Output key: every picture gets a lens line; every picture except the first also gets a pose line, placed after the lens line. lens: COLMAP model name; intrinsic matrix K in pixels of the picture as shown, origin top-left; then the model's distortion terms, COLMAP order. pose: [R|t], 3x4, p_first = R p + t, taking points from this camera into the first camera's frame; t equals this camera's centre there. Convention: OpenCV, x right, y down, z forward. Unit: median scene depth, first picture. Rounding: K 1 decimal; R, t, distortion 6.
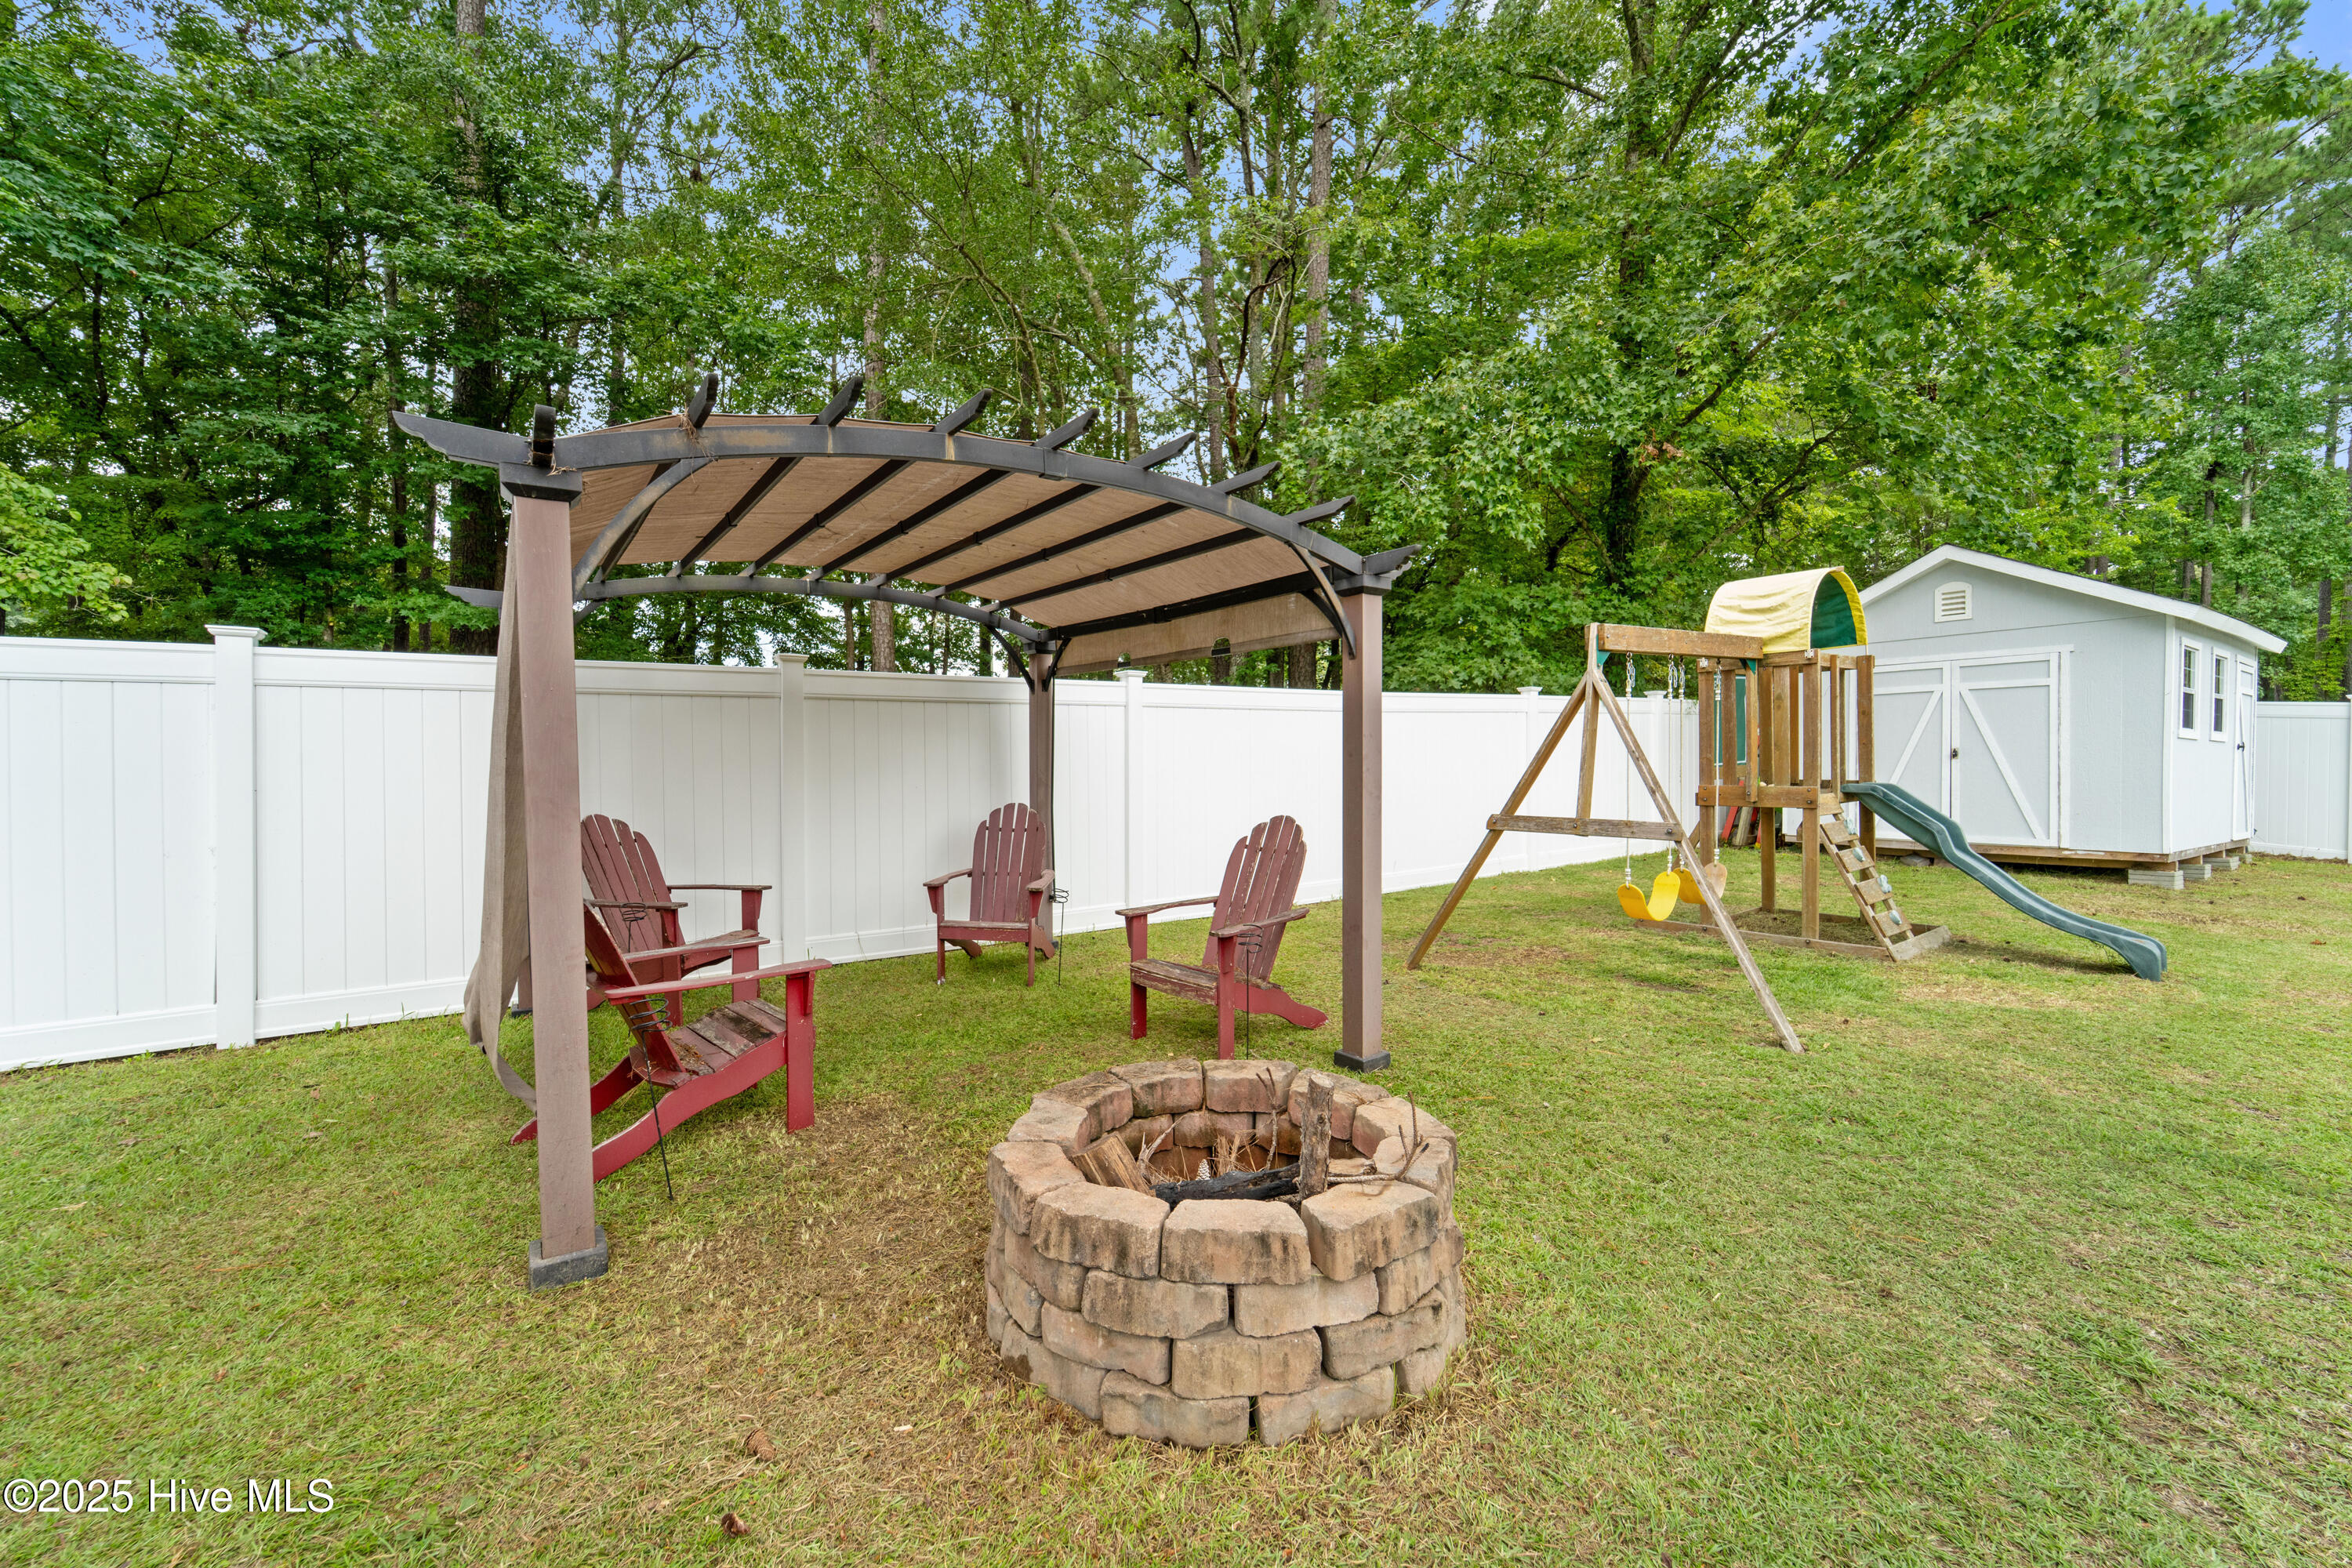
lens RADIAL K [[941.0, 0, 1176.0], [0, 941.0, 784.0], [0, 0, 1]] dist [0.001431, 0.000146]
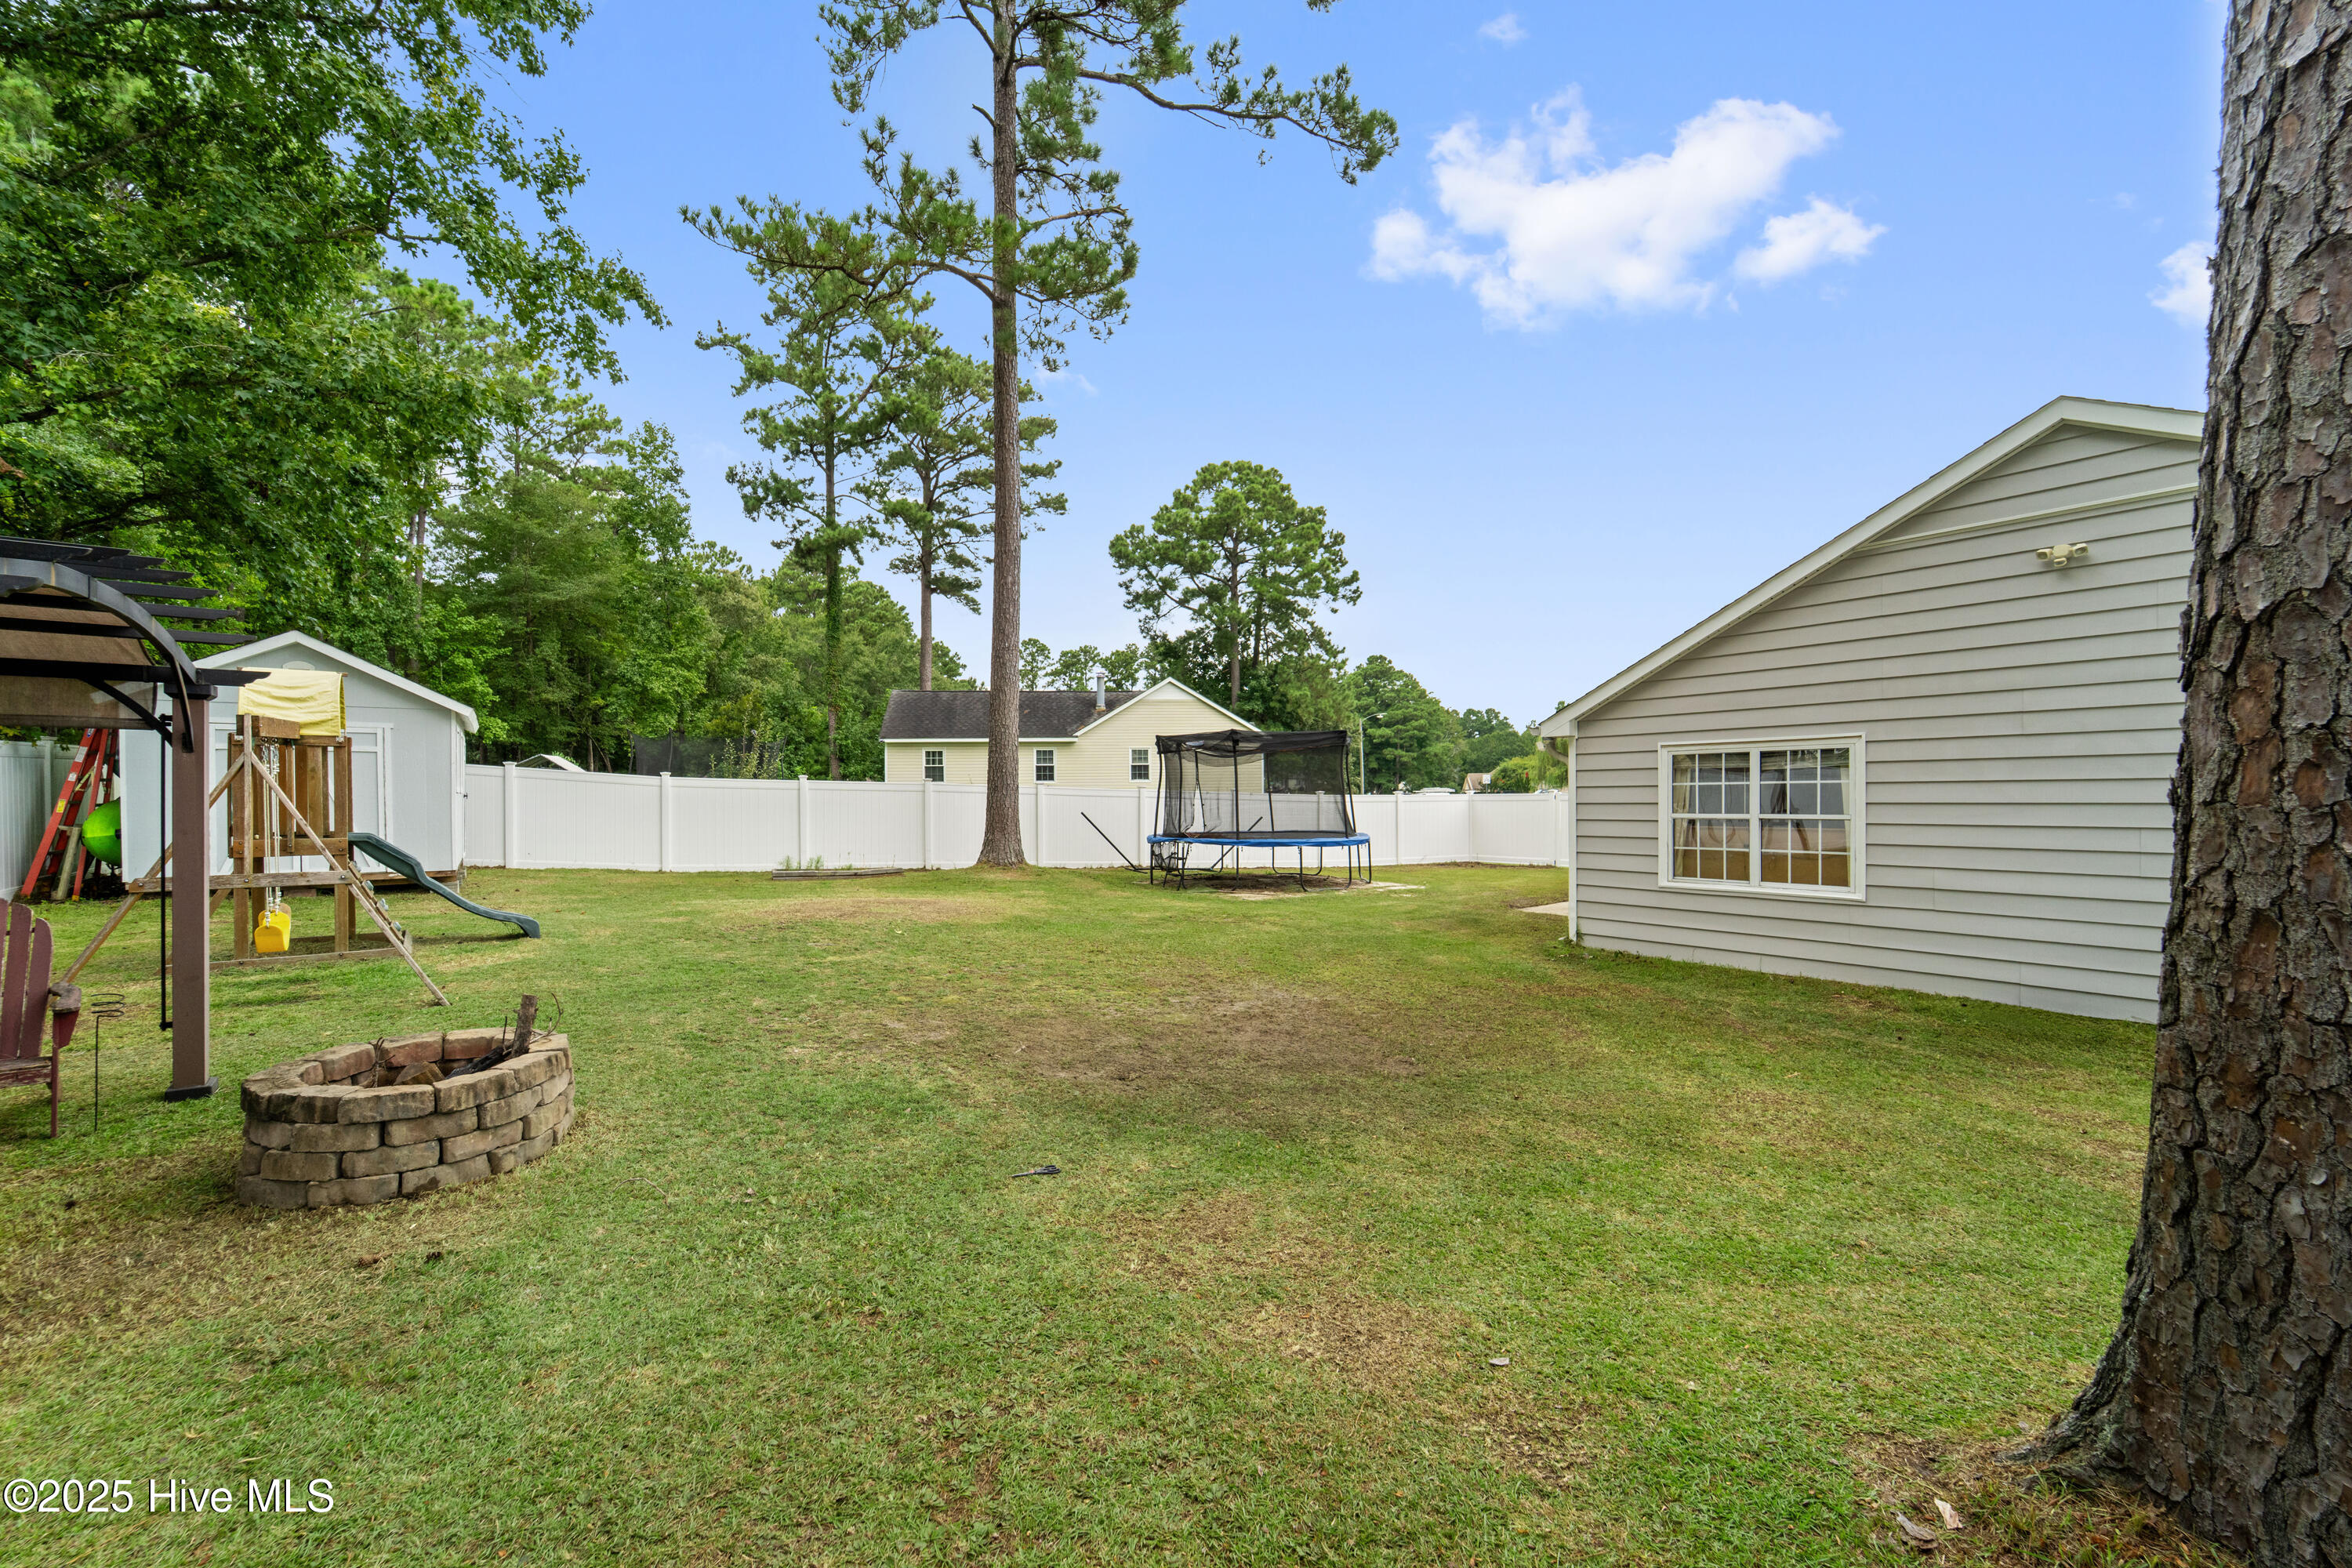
lens RADIAL K [[941.0, 0, 1176.0], [0, 941.0, 784.0], [0, 0, 1]] dist [0.001431, 0.000146]
pose [[-0.036279, 0.011309, 0.999278, -0.692716], [0.015807, 0.999817, -0.010742, -0.040290], [-0.999217, 0.015406, -0.036451, -0.133720]]
